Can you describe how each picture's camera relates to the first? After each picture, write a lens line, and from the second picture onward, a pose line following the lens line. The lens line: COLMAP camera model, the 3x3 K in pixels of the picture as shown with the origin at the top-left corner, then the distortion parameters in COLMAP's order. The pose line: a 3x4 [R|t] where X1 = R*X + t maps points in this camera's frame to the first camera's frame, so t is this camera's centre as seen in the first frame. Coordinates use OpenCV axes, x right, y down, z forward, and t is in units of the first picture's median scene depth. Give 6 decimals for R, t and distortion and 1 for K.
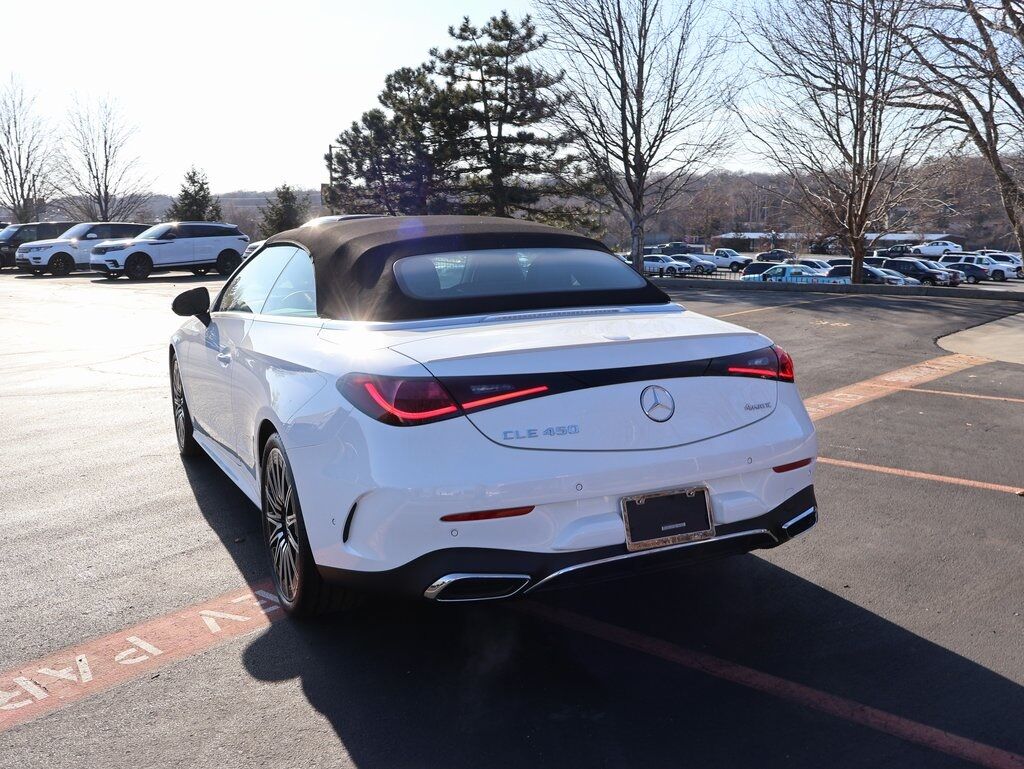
lens RADIAL K [[989.4, 0, 523.2], [0, 989.4, 368.8], [0, 0, 1]] dist [-0.058721, 0.137725]
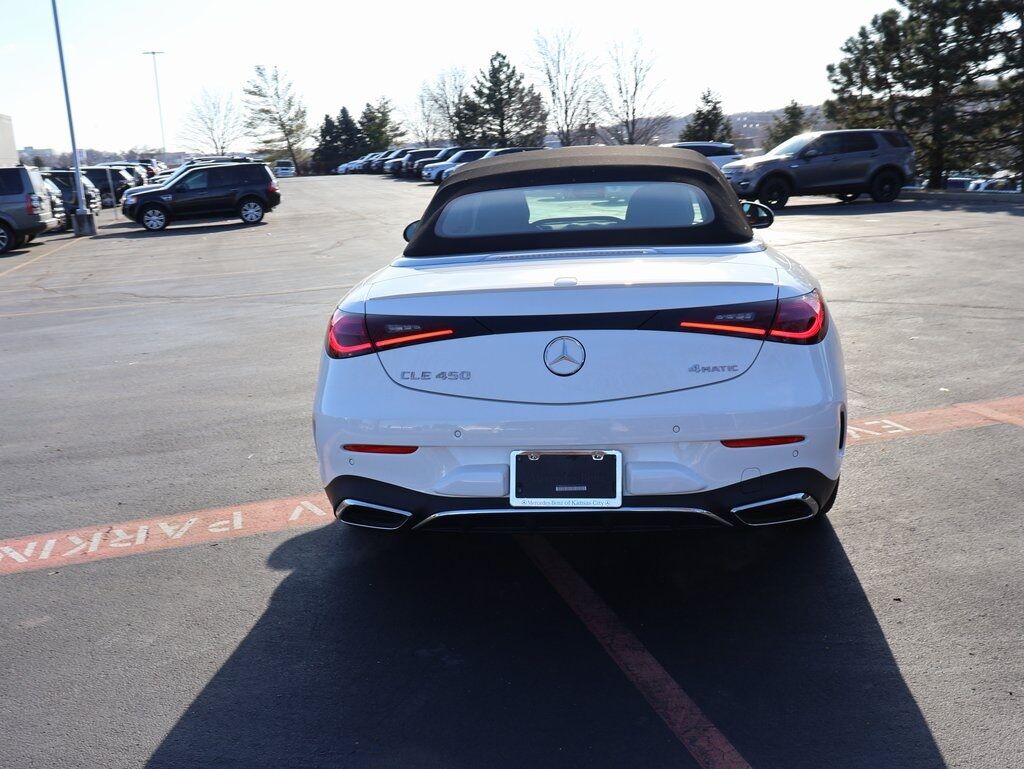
lens RADIAL K [[989.4, 0, 523.2], [0, 989.4, 368.8], [0, 0, 1]] dist [-0.058721, 0.137725]
pose [[0.838217, 0.086908, -0.538367, 0.555334], [-0.041046, 0.994474, 0.096630, -0.037823], [0.543790, -0.058899, 0.837152, 0.182779]]
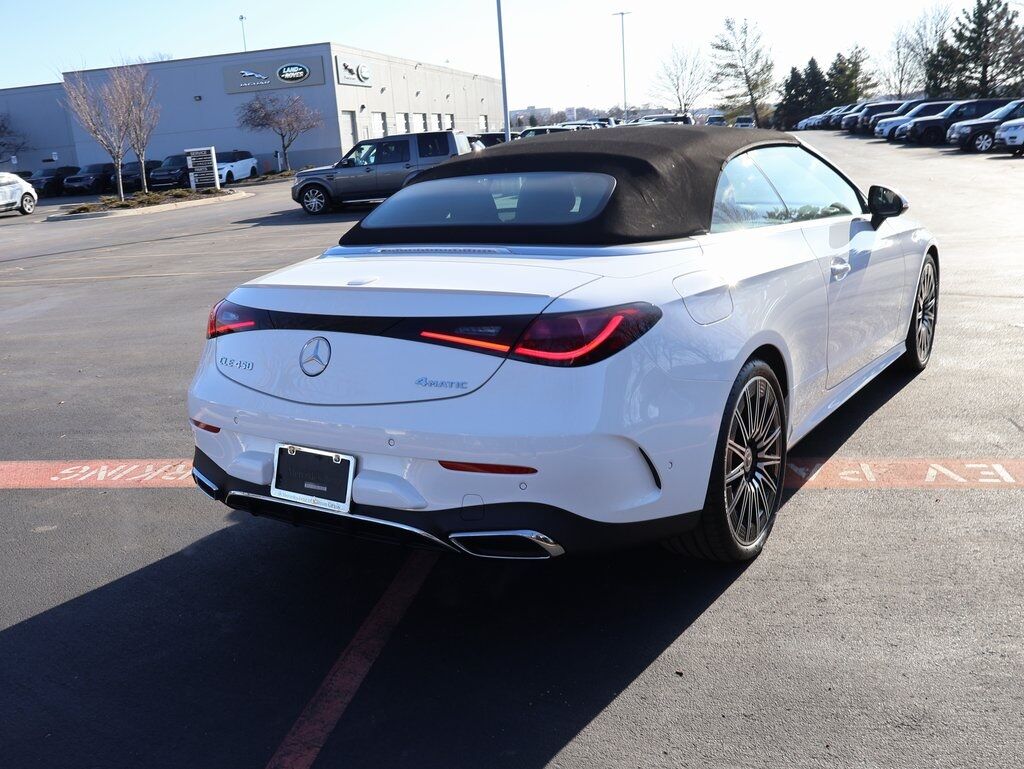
lens RADIAL K [[1002.2, 0, 512.0], [0, 1002.2, 384.5], [0, 0, 1]] dist [-0.043207, 0.025637]
pose [[0.475063, 0.189582, -0.859287, 0.957057], [-0.066237, 0.981450, 0.179915, -0.111373], [0.877455, -0.028555, 0.478808, 0.647513]]
